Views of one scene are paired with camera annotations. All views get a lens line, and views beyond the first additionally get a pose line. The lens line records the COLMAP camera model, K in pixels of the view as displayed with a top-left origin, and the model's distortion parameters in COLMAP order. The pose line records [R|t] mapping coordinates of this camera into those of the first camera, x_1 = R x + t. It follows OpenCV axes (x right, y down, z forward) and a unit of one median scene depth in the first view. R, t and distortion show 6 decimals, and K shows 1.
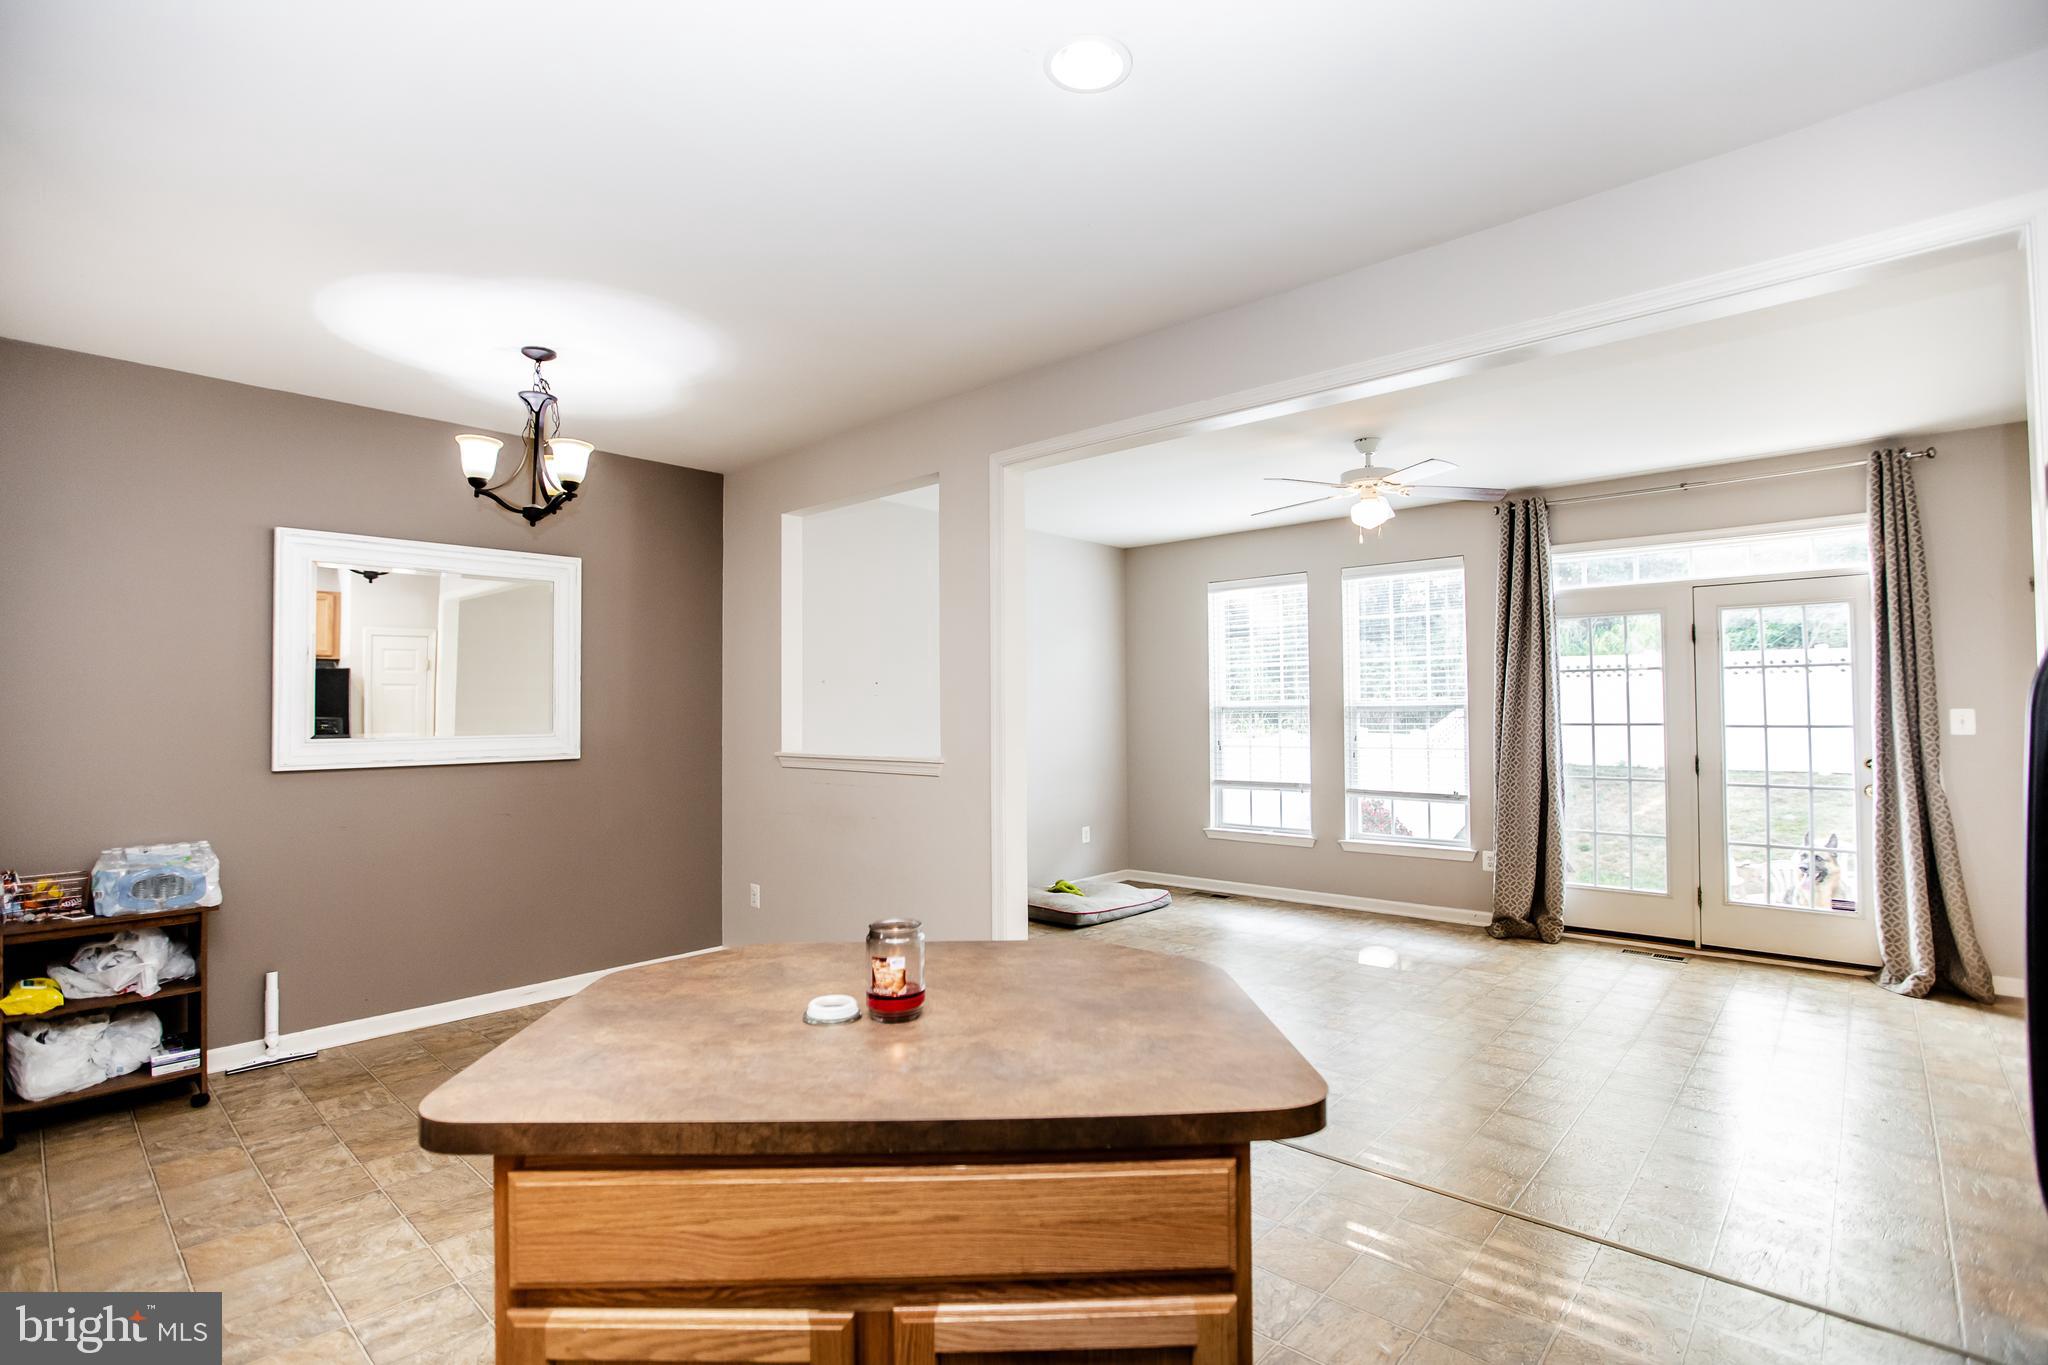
lens RADIAL K [[997.8, 0, 1070.0], [0, 997.8, 691.3], [0, 0, 1]] dist [-0.008089, 0.003794]
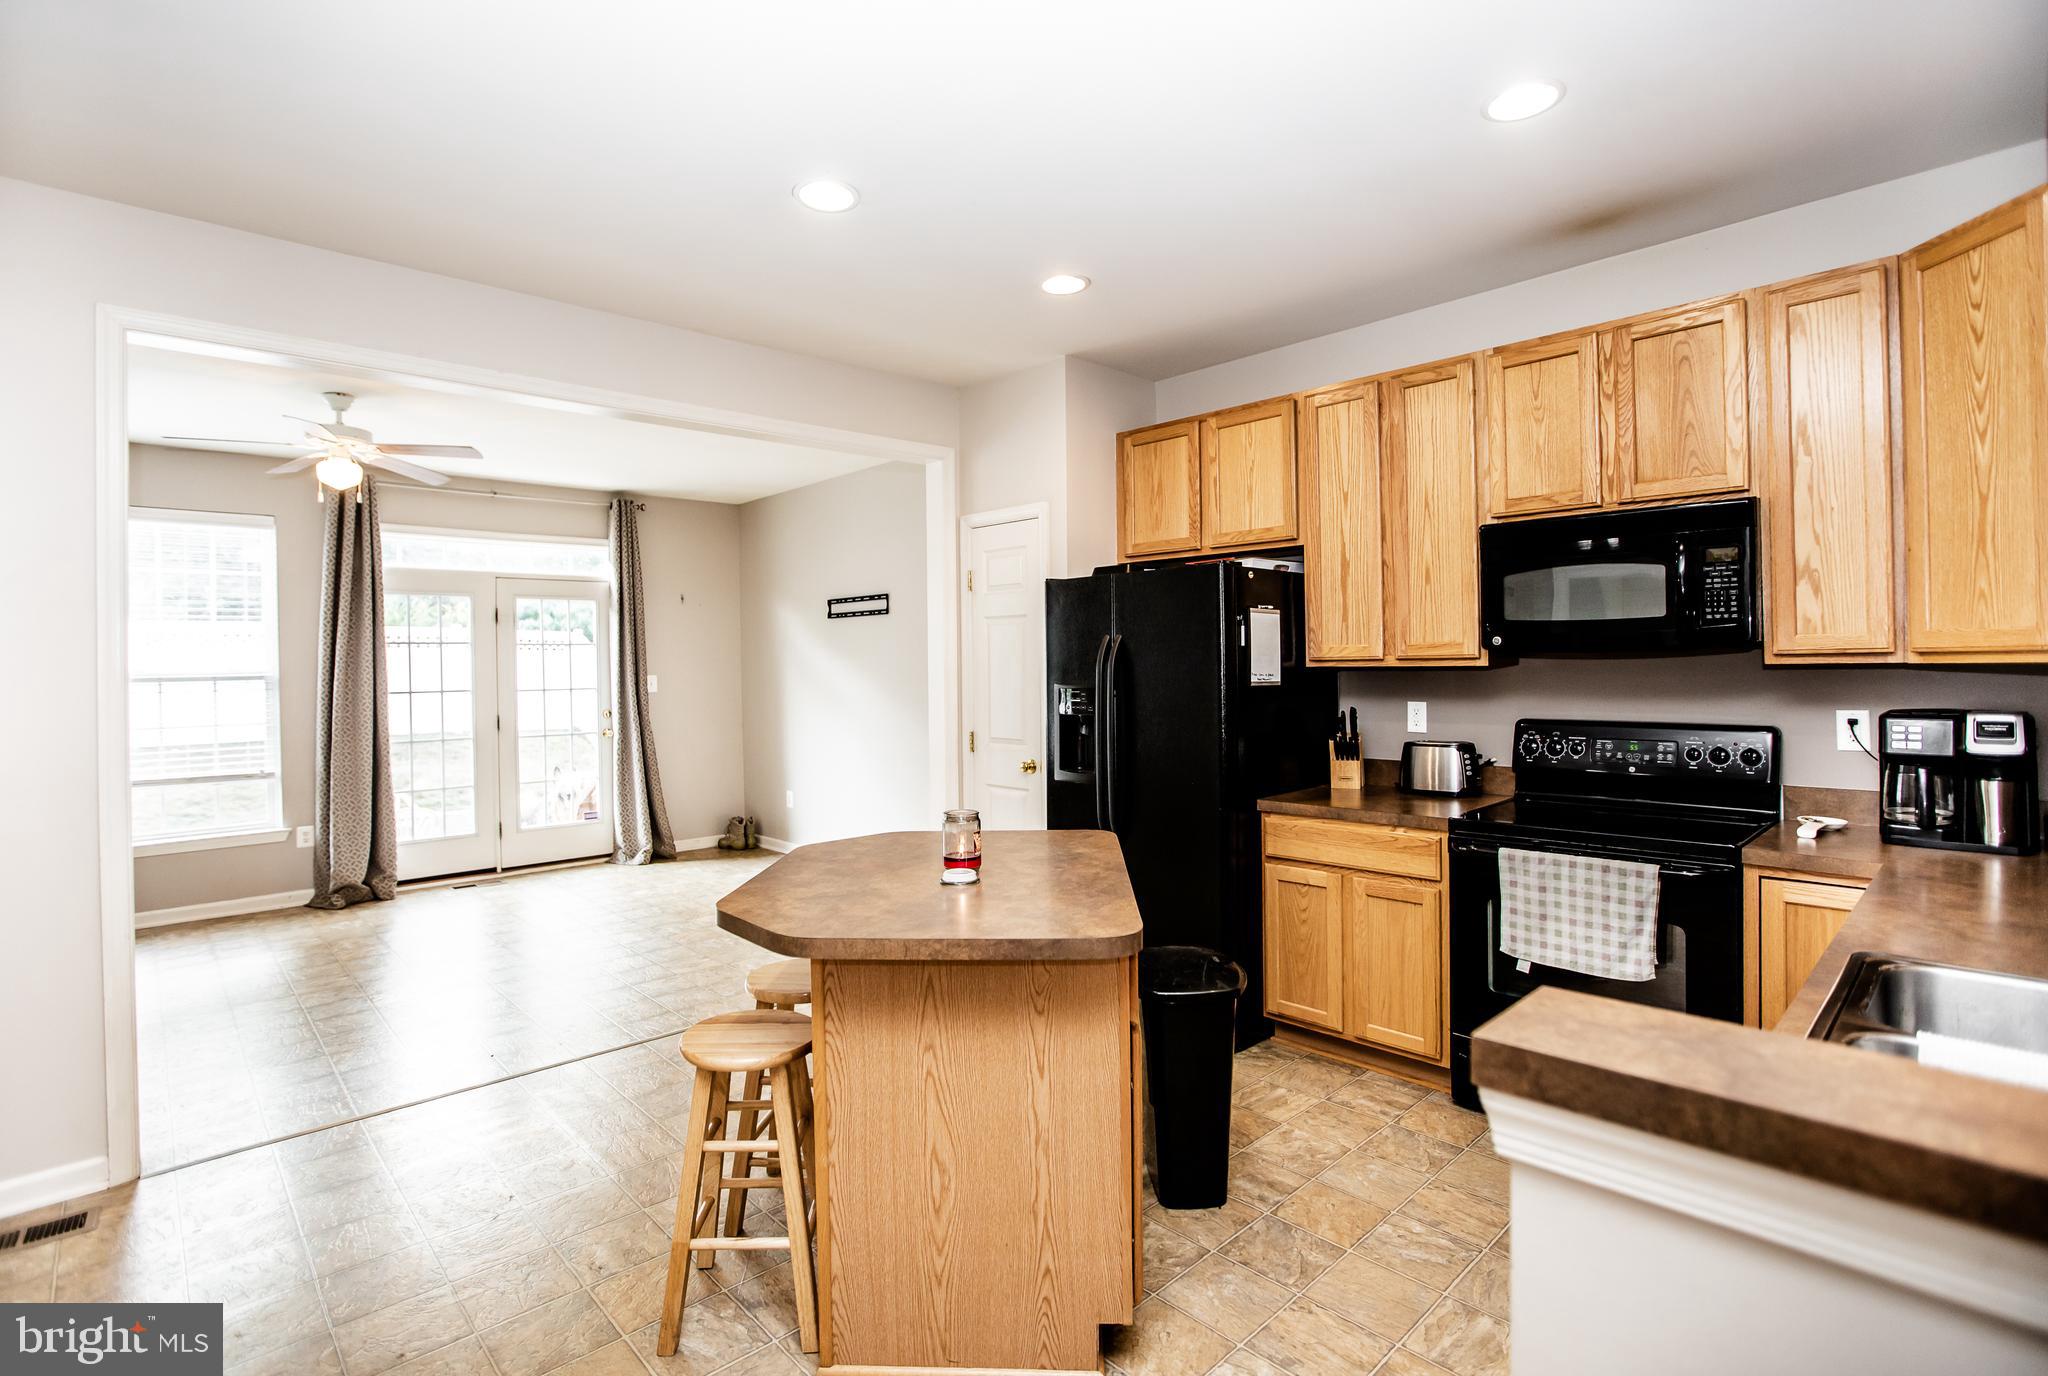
lens RADIAL K [[997.8, 0, 1031.4], [0, 997.8, 679.0], [0, 0, 1]] dist [-0.008089, 0.003794]
pose [[0.099449, -0.009542, 0.994997, -0.516728], [-0.003750, 0.999943, 0.009965, 0.004993], [-0.995036, -0.004722, 0.099407, 0.220657]]
